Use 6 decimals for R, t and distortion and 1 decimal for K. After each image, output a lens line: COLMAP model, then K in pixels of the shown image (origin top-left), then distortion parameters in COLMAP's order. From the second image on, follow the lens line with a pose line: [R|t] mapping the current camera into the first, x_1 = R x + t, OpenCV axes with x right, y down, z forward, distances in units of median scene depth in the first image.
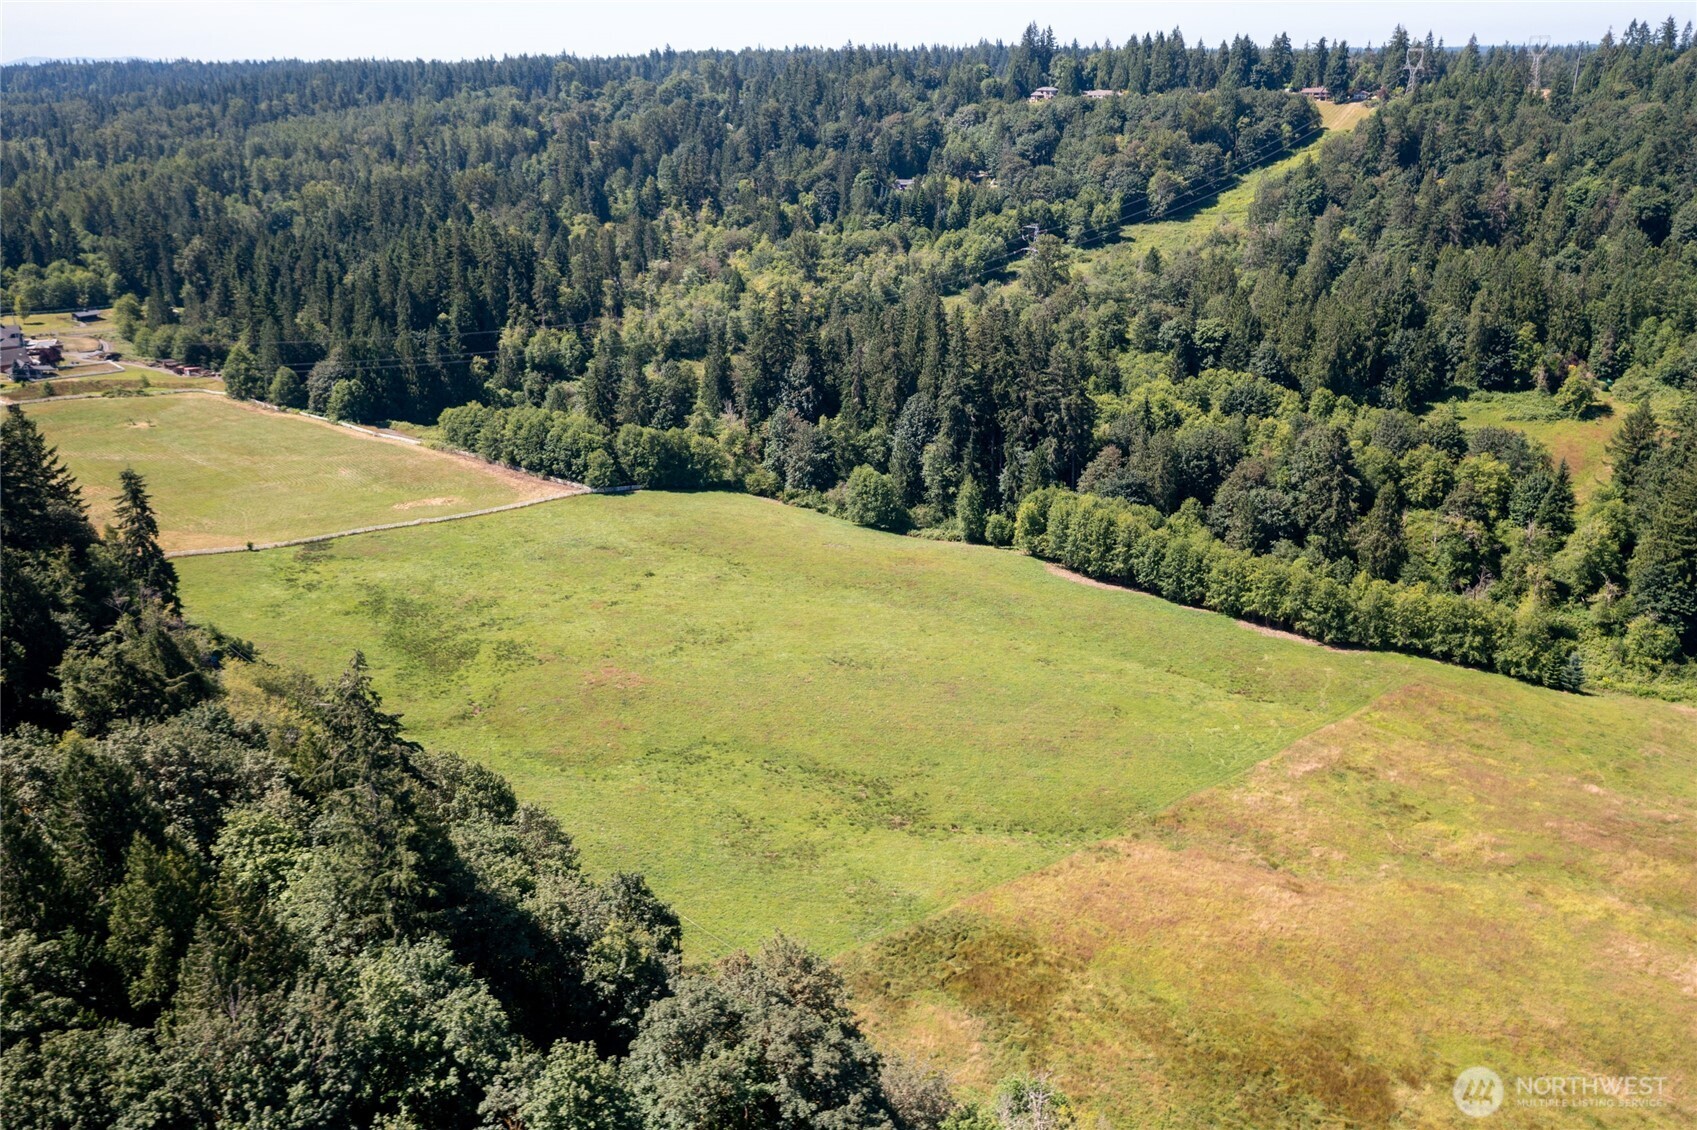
lens RADIAL K [[1348.3, 0, 849.6], [0, 1348.3, 561.0], [0, 0, 1]] dist [-0.018708, 0.015240]
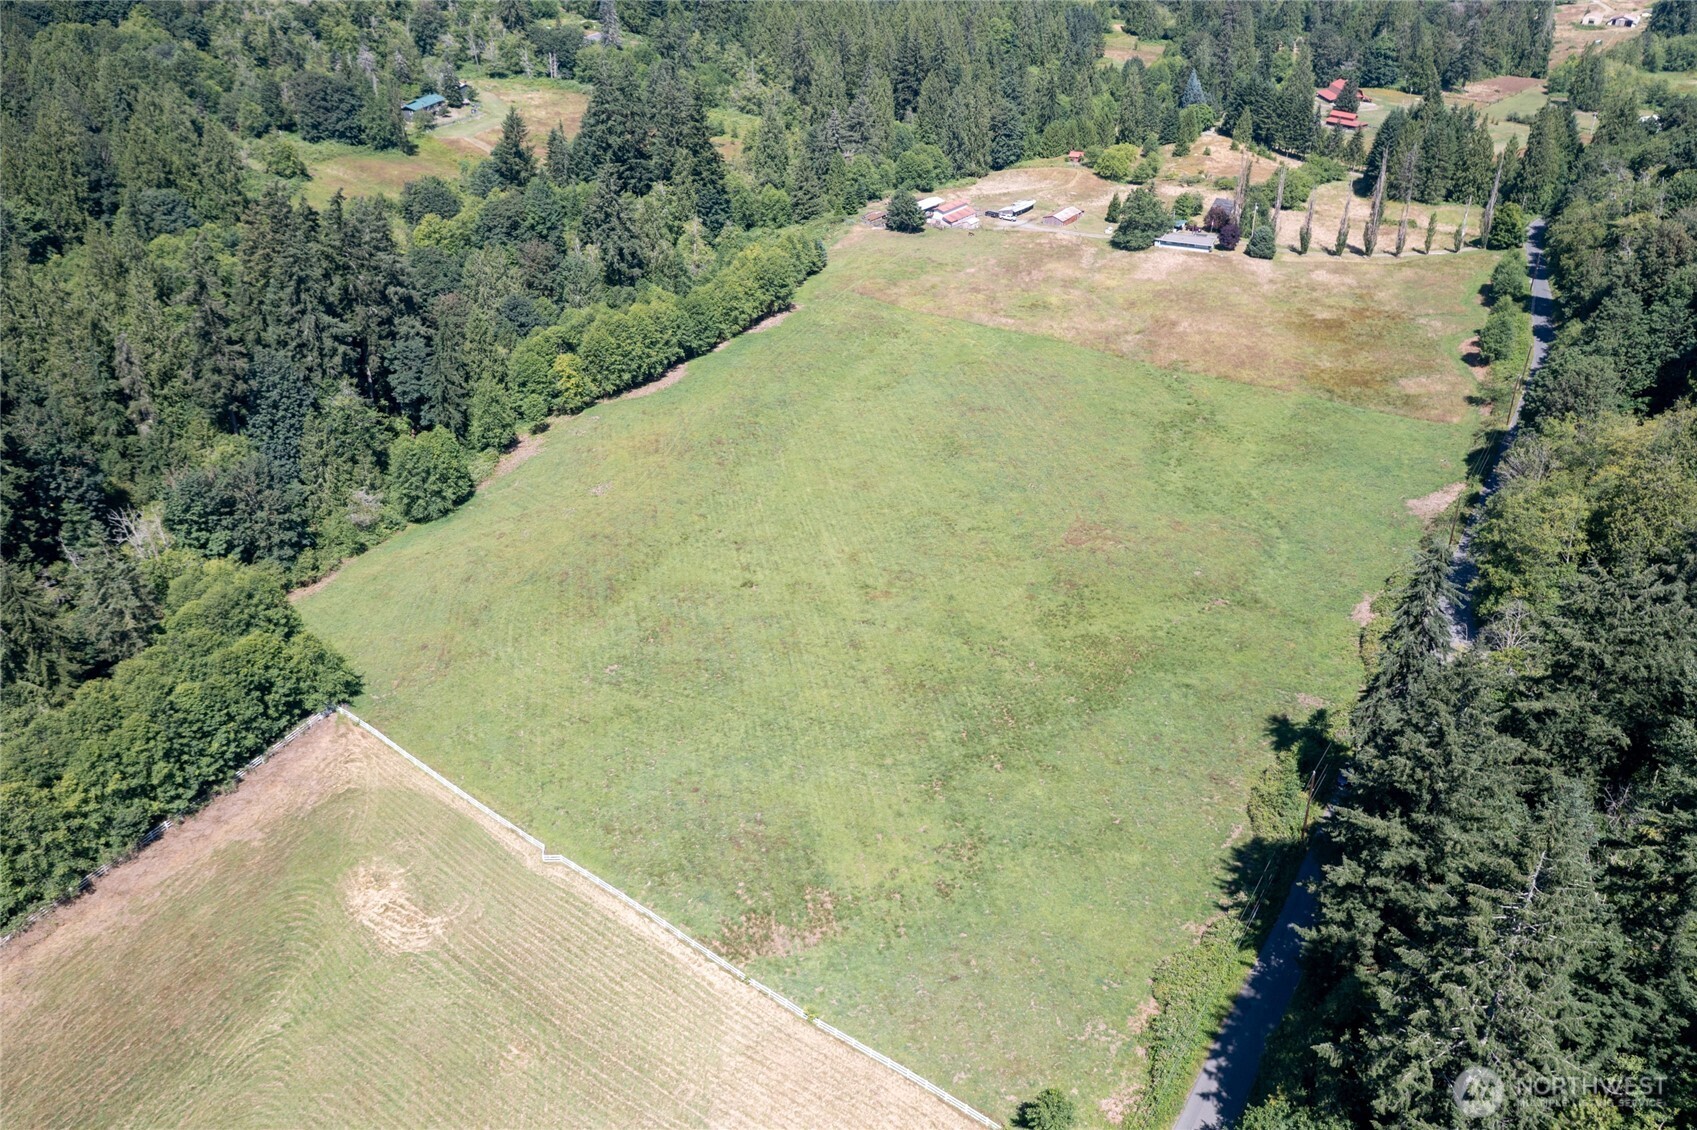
lens RADIAL K [[1348.3, 0, 845.2], [0, 1348.3, 558.9], [0, 0, 1]] dist [-0.018708, 0.015240]
pose [[-0.179826, -0.477247, 0.860173, -0.633935], [0.363967, 0.780092, 0.508906, -0.284210], [-0.913888, 0.404589, 0.033422, 0.784175]]
